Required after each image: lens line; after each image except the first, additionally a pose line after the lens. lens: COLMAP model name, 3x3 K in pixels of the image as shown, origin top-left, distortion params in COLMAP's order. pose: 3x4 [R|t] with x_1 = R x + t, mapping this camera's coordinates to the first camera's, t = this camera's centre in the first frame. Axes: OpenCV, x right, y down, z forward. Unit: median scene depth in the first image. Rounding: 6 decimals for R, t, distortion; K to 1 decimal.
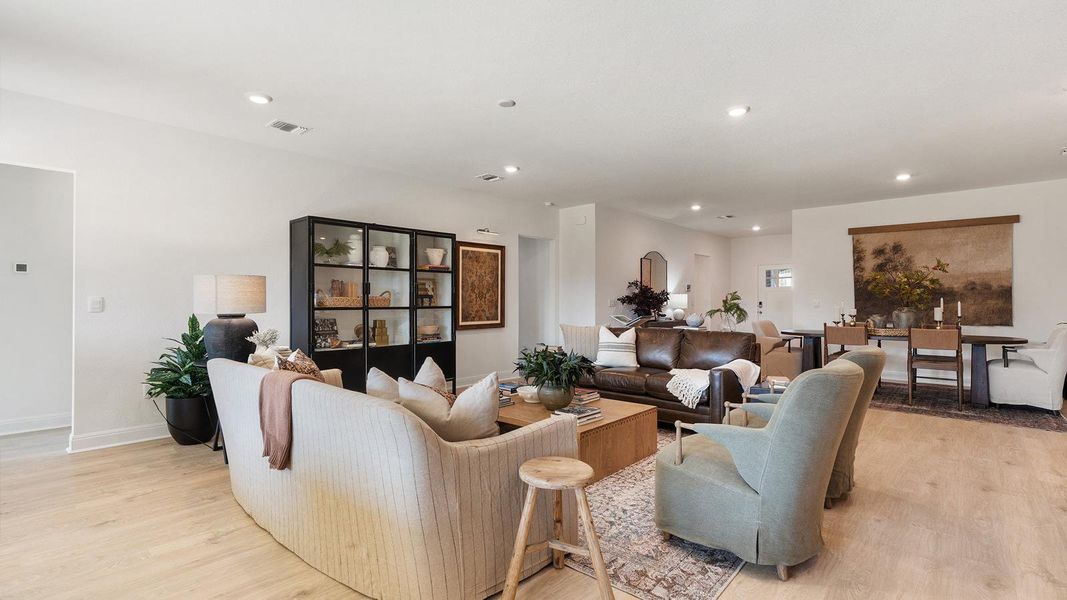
lens RADIAL K [[484.4, 0, 534.4], [0, 484.4, 303.2], [0, 0, 1]] dist [0.017494, 0.000215]
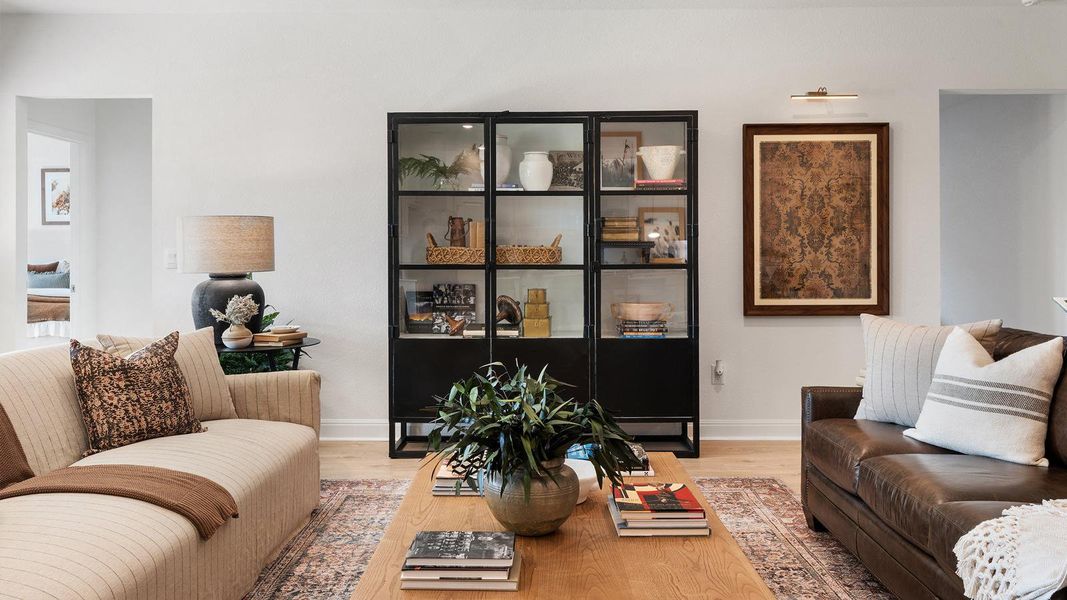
lens RADIAL K [[851.4, 0, 539.2], [0, 851.4, 246.2], [0, 0, 1]] dist [-0.001261, 0.008058]
pose [[0.666931, -0.004419, -0.745107, 0.372256], [-0.002777, 0.999961, -0.008416, -0.004549], [0.745115, 0.007682, 0.666892, 0.358811]]
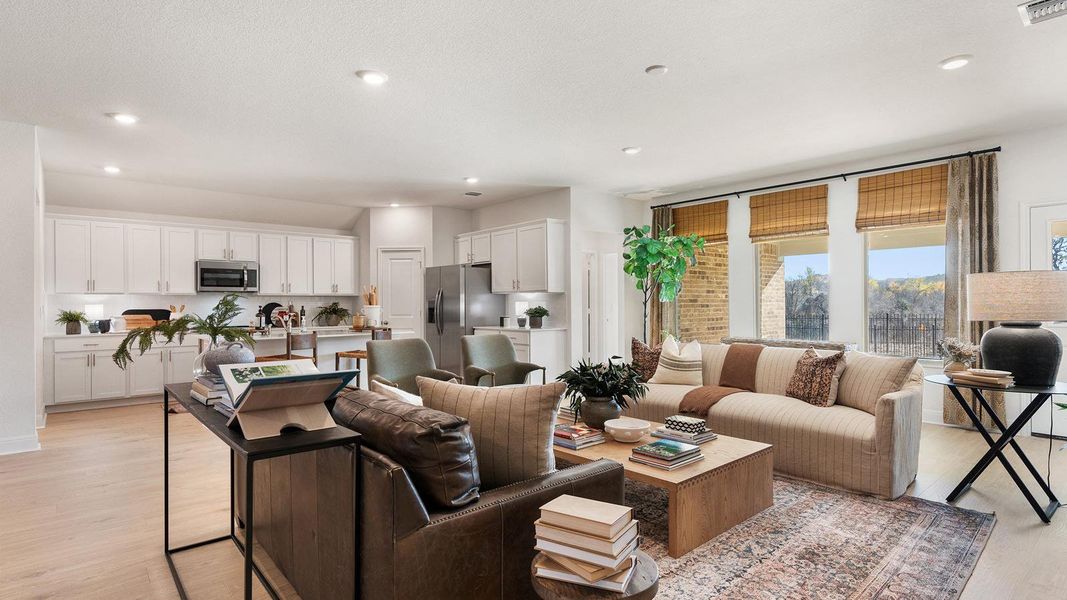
lens RADIAL K [[533.0, 0, 531.3], [0, 533.0, 301.2], [0, 0, 1]] dist [0.001297, 0.000727]
pose [[-0.992966, 0.007315, 0.118170, 0.033256], [0.007086, 0.999972, -0.002359, -0.010015], [-0.118184, -0.001505, -0.992991, 1.309098]]
